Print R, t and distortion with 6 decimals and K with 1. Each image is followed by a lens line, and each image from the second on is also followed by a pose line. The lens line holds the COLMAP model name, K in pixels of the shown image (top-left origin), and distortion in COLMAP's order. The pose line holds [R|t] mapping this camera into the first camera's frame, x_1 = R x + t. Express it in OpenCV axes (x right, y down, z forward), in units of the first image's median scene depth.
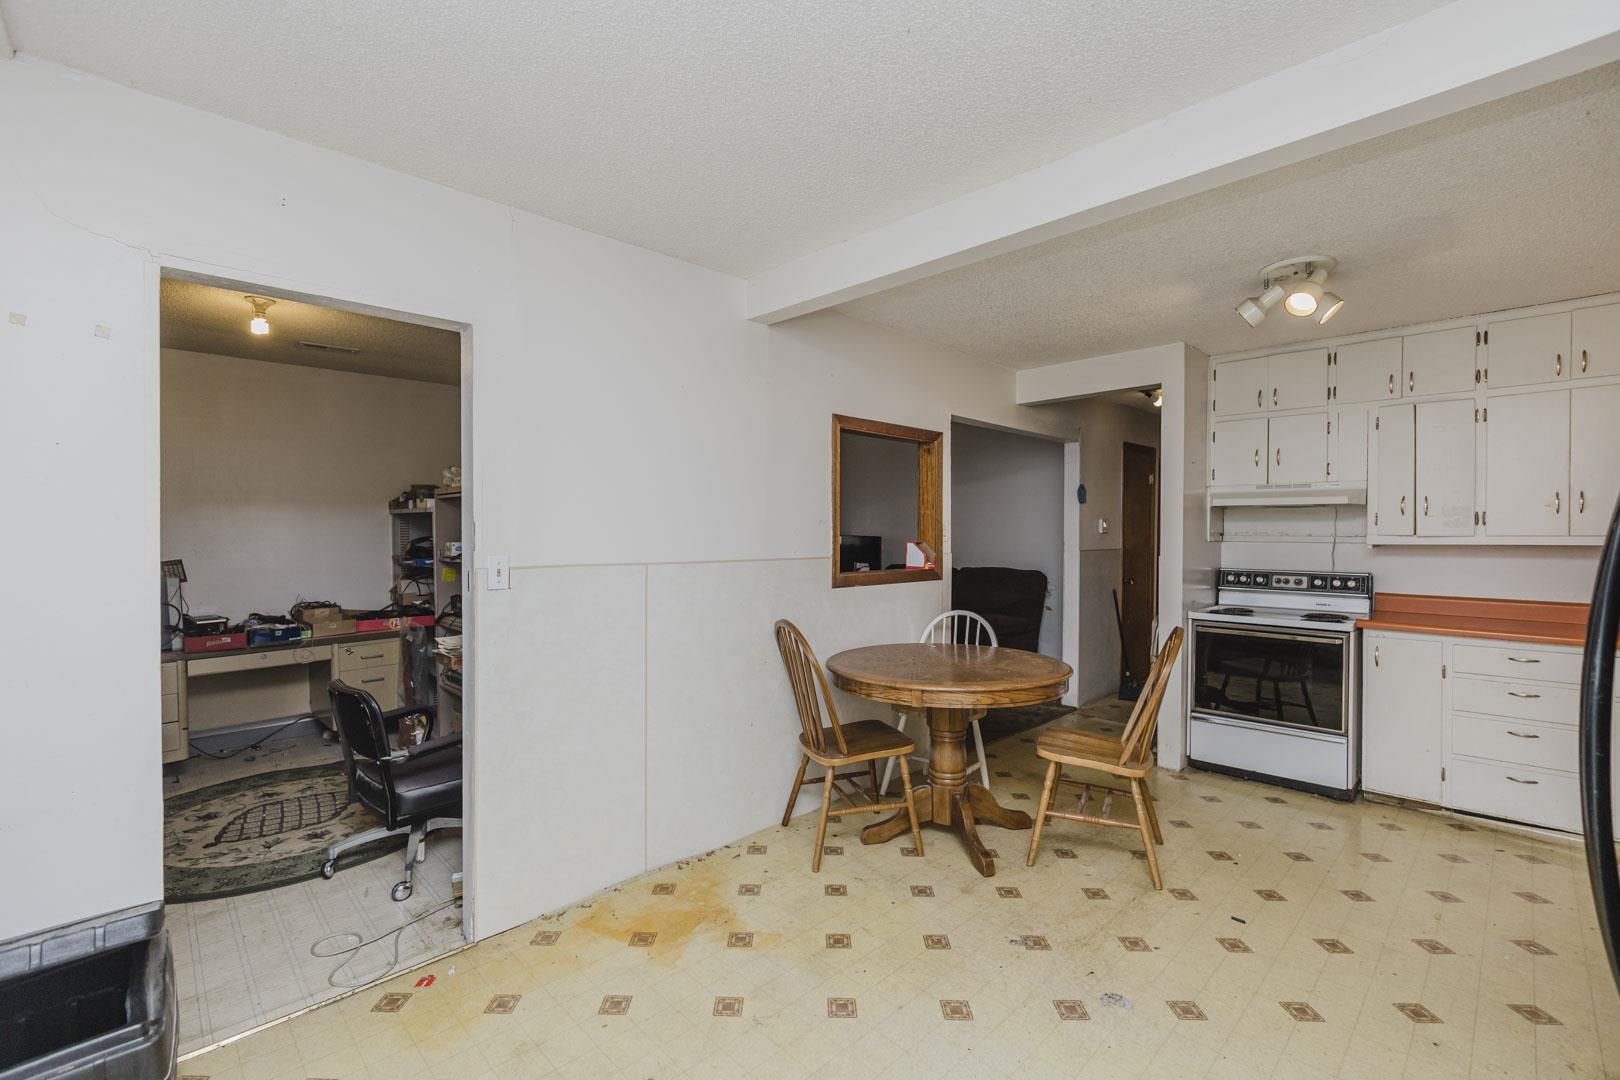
lens RADIAL K [[707.7, 0, 810.0], [0, 707.7, 540.0], [0, 0, 1]] dist [-0.001771, -0.000863]
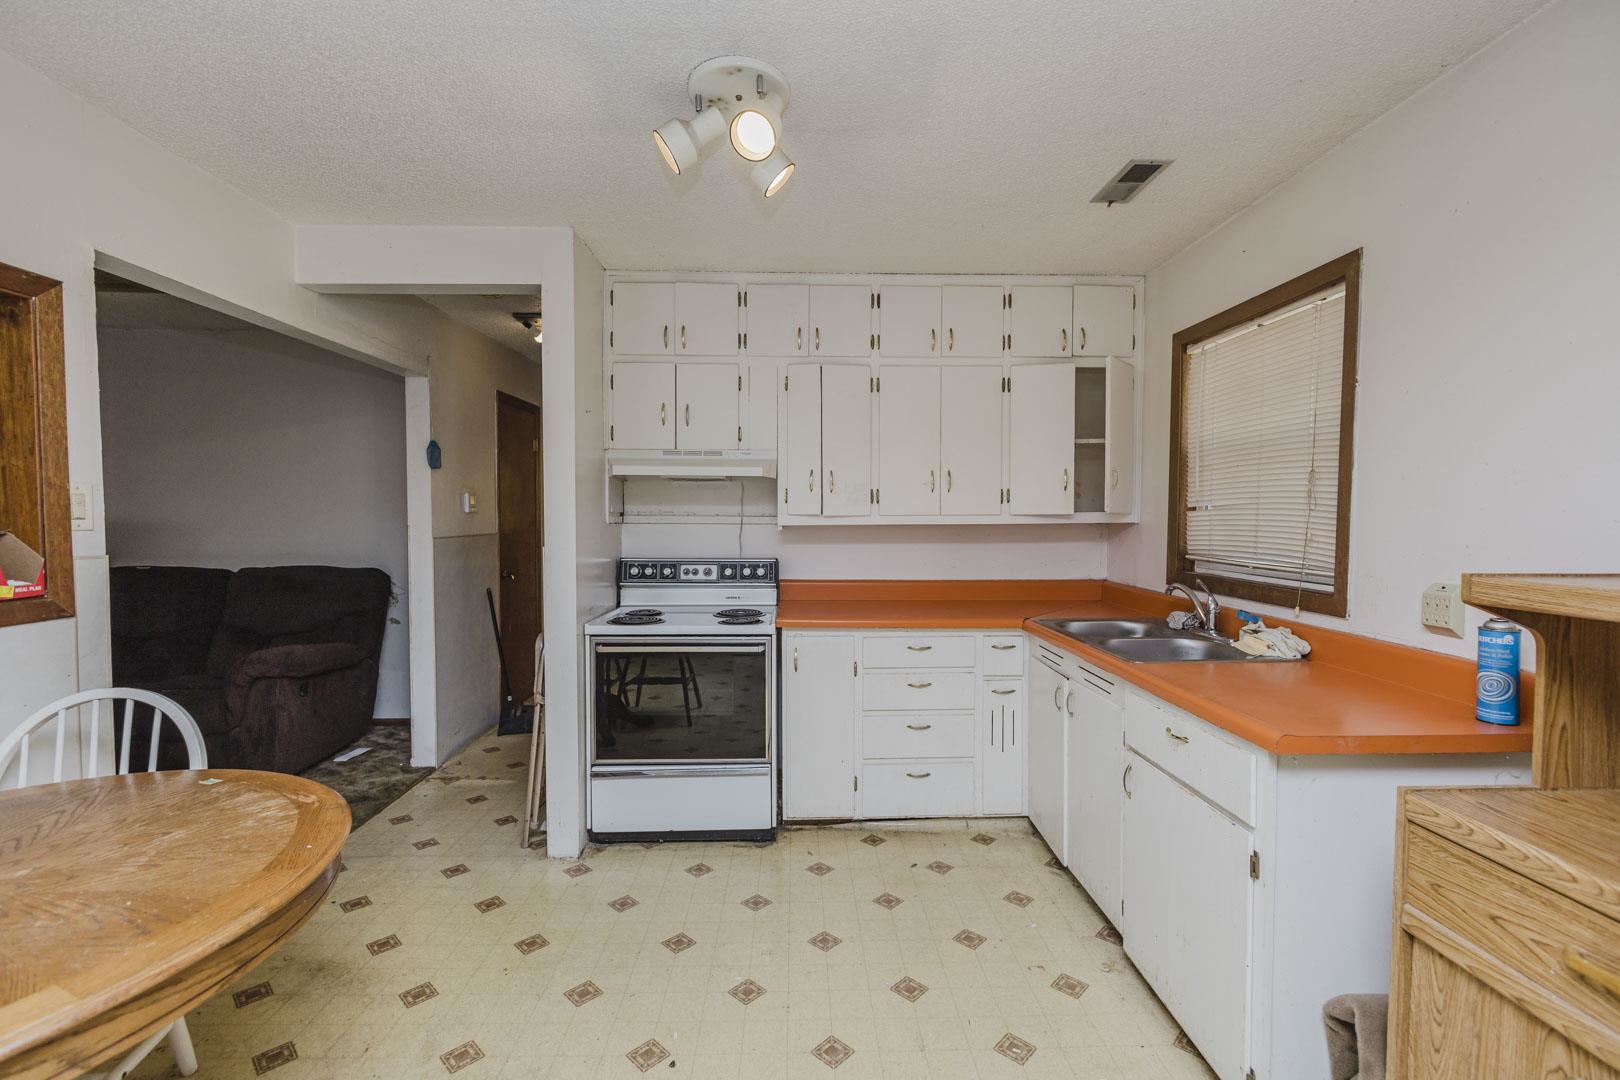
lens RADIAL K [[694.0, 0, 810.0], [0, 694.0, 540.0], [0, 0, 1]] dist [-0.002206, -0.000248]
pose [[0.683256, -0.028405, 0.729626, 0.189021], [0.007240, 0.999457, 0.032131, -0.002814], [-0.730143, -0.016671, 0.683091, 0.370915]]
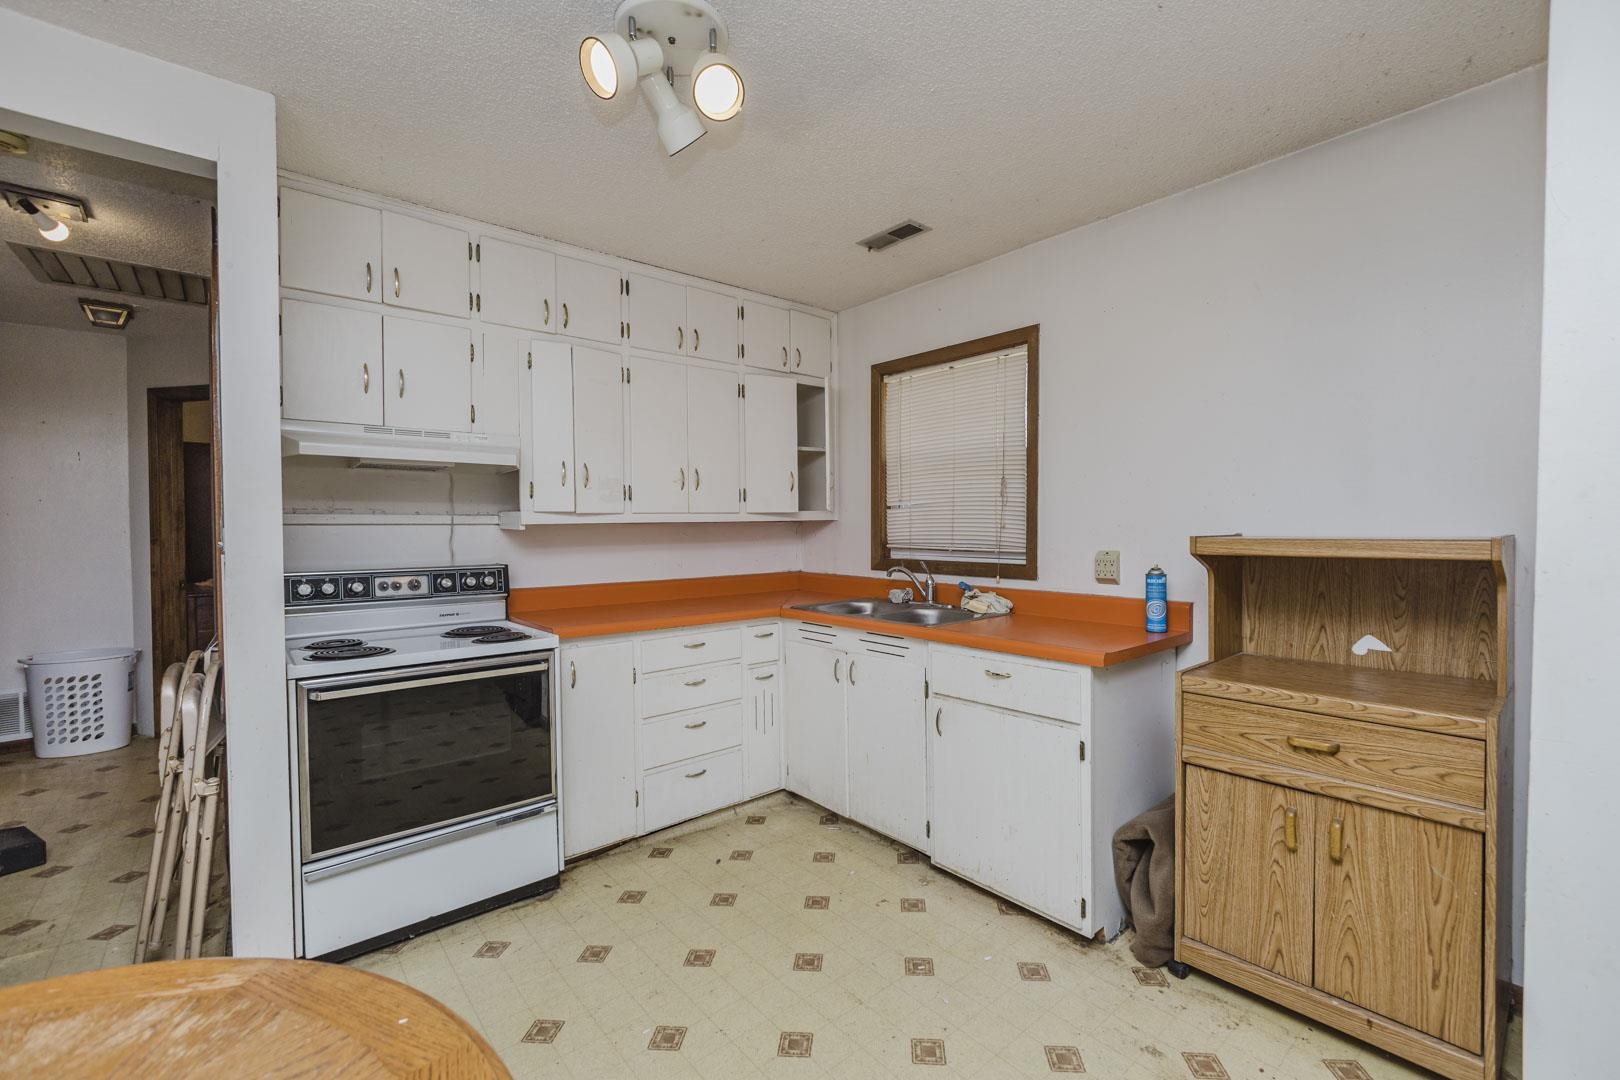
lens RADIAL K [[694.0, 0, 810.0], [0, 694.0, 540.0], [0, 0, 1]] dist [-0.002206, -0.000248]
pose [[0.076843, -0.024461, 0.996743, 0.088632], [0.017356, 0.999580, 0.023193, 0.009959], [-0.996892, 0.015518, 0.077235, 0.600931]]
